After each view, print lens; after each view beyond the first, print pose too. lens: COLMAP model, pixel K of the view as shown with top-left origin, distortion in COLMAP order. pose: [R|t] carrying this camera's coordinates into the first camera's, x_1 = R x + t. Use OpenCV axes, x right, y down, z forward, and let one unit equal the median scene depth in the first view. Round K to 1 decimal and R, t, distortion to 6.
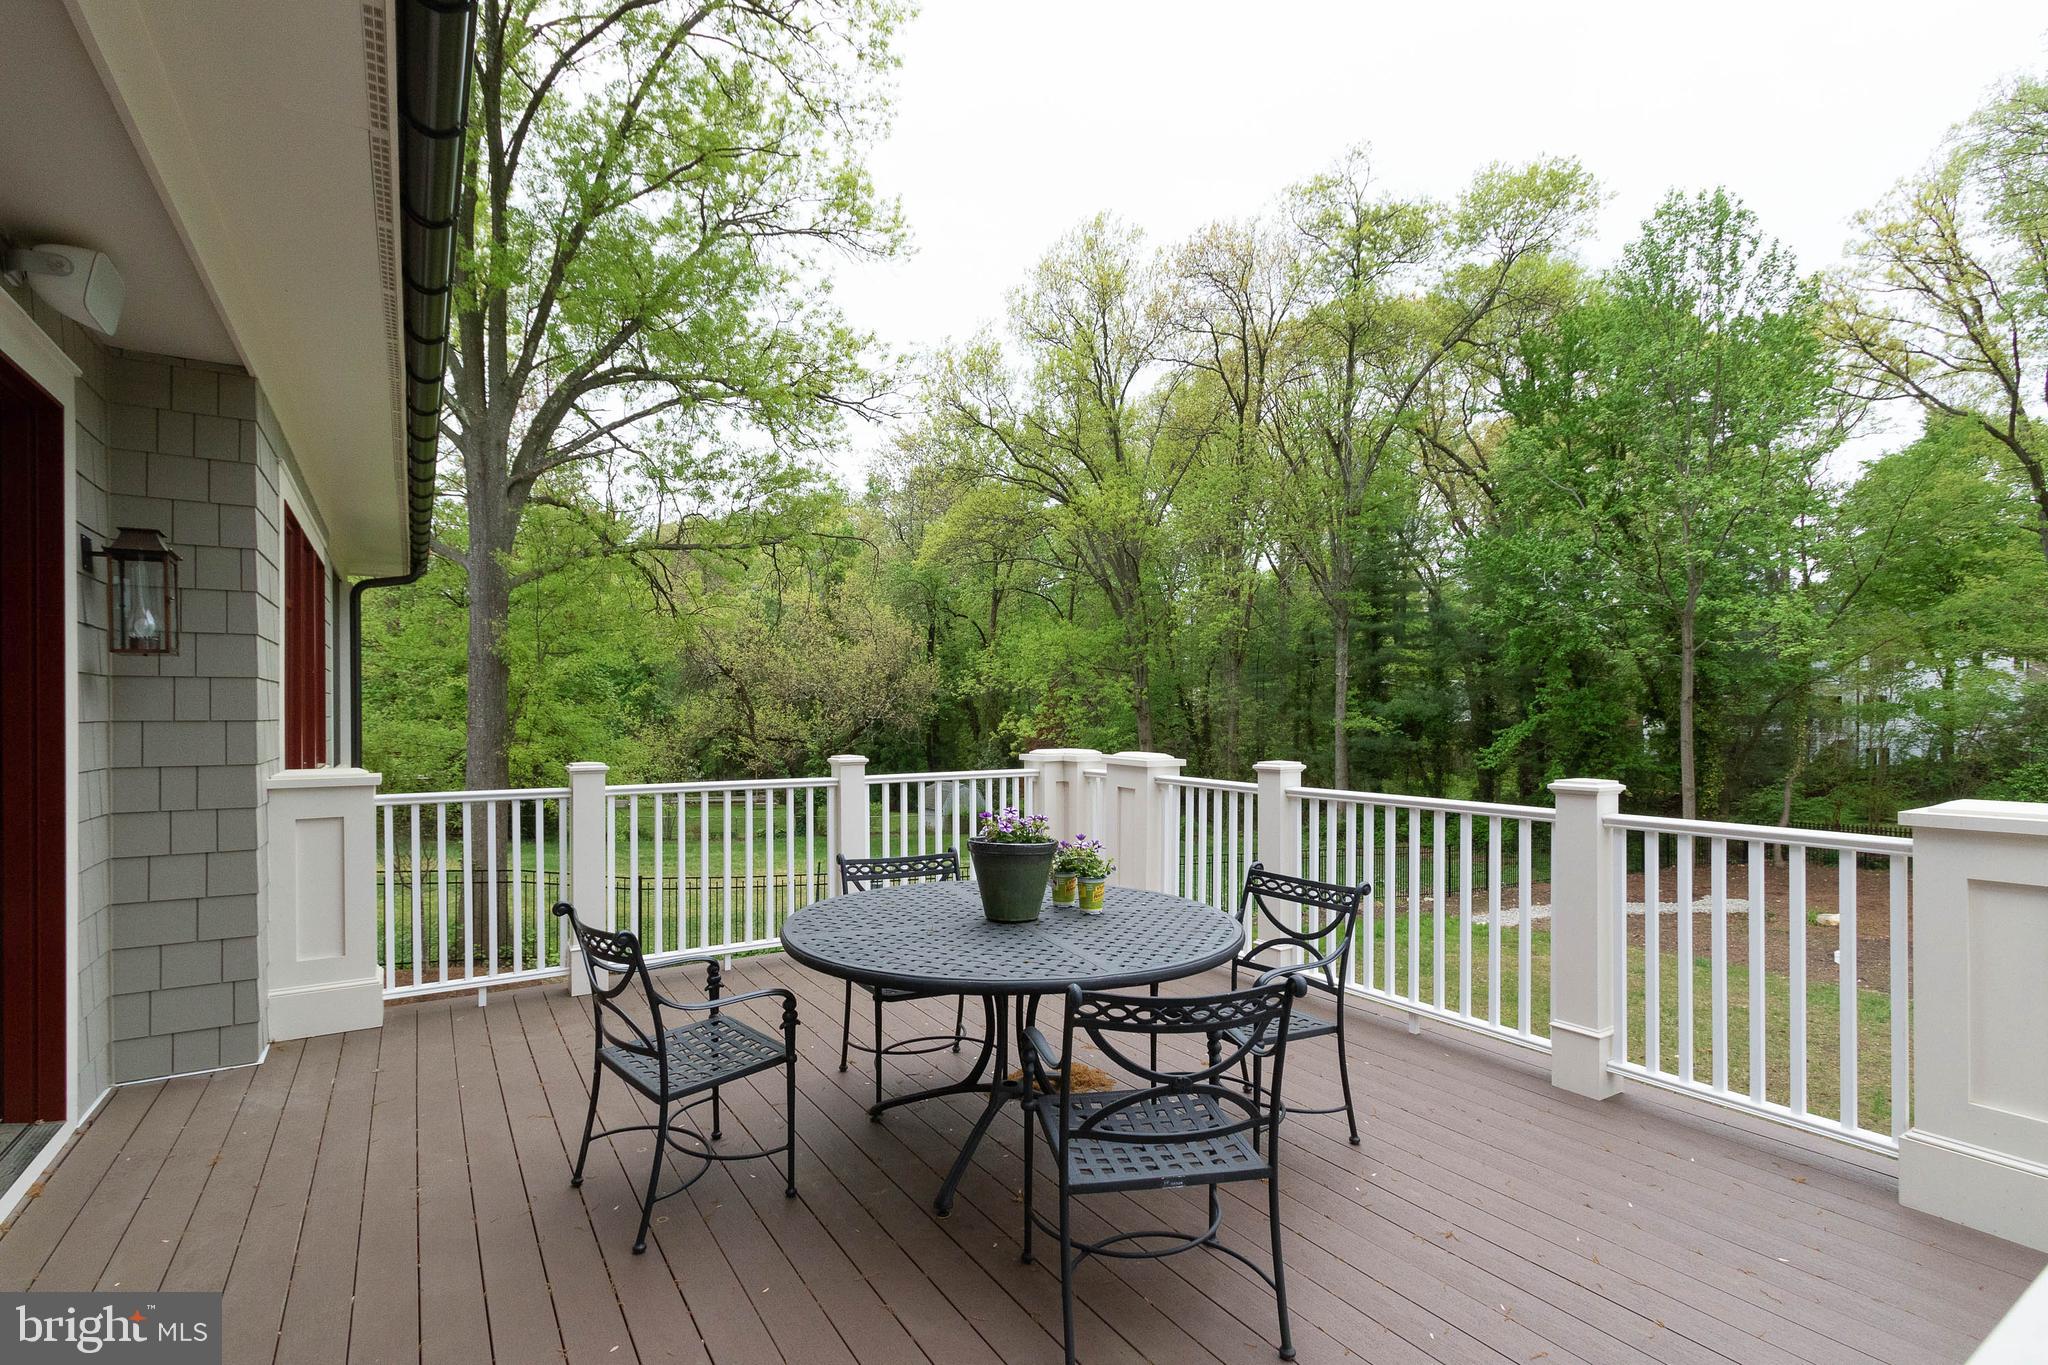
lens RADIAL K [[951.6, 0, 1026.5], [0, 951.6, 729.2], [0, 0, 1]] dist [0.001735, 0.000177]
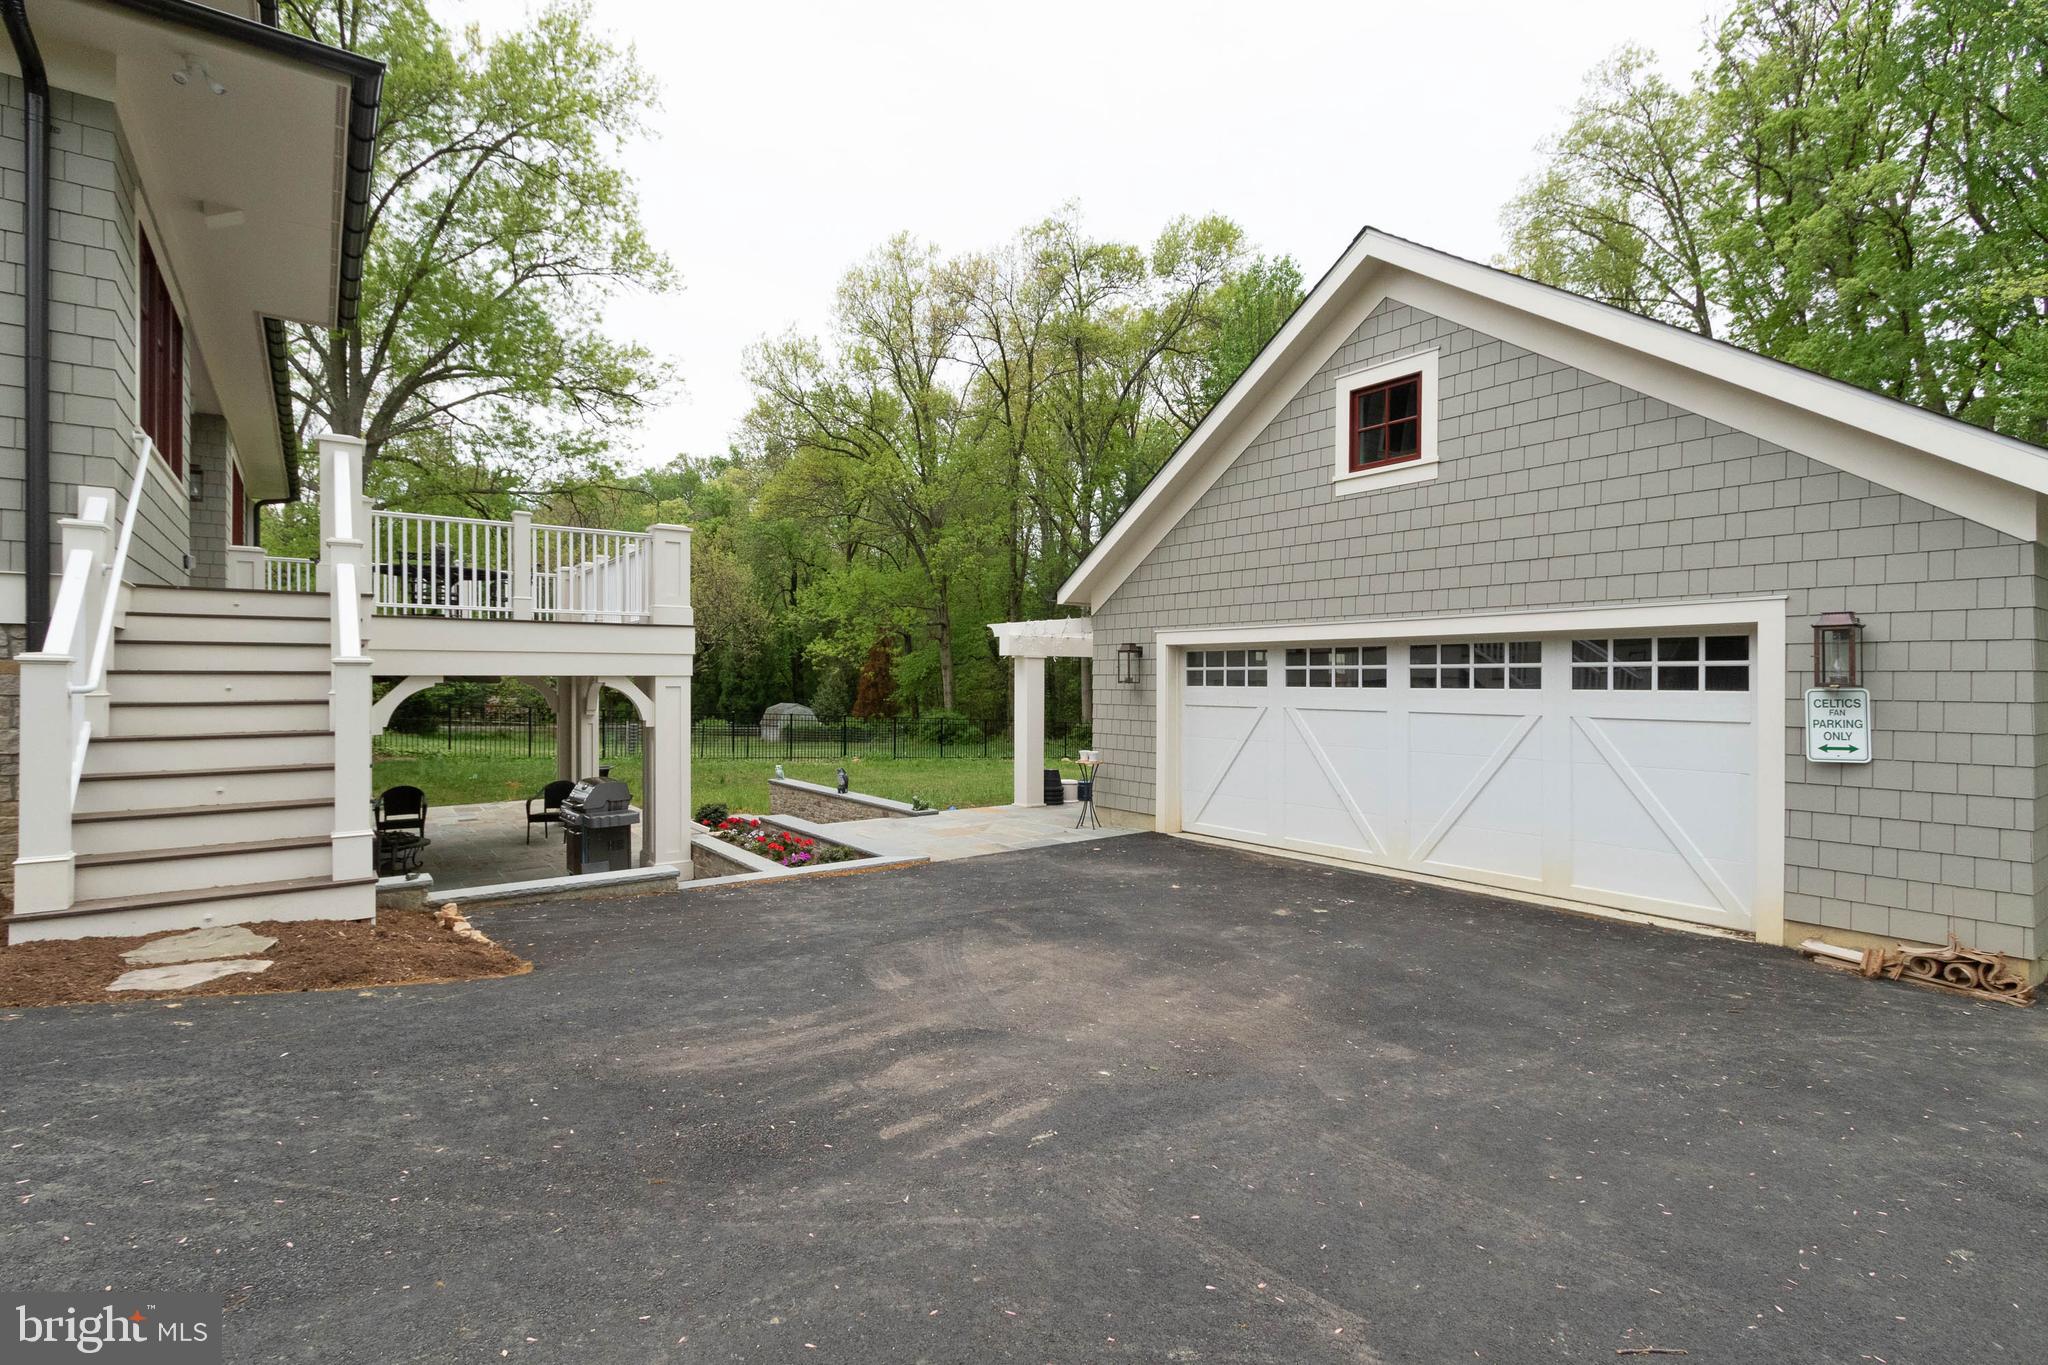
lens RADIAL K [[934.2, 0, 998.1], [0, 934.2, 689.4], [0, 0, 1]] dist [0.009535, 0.000042]
pose [[0.998554, 0.012140, 0.052367, 0.320348], [-0.011972, 0.999922, -0.003527, 0.102983], [-0.052406, 0.002895, 0.998622, -0.451621]]
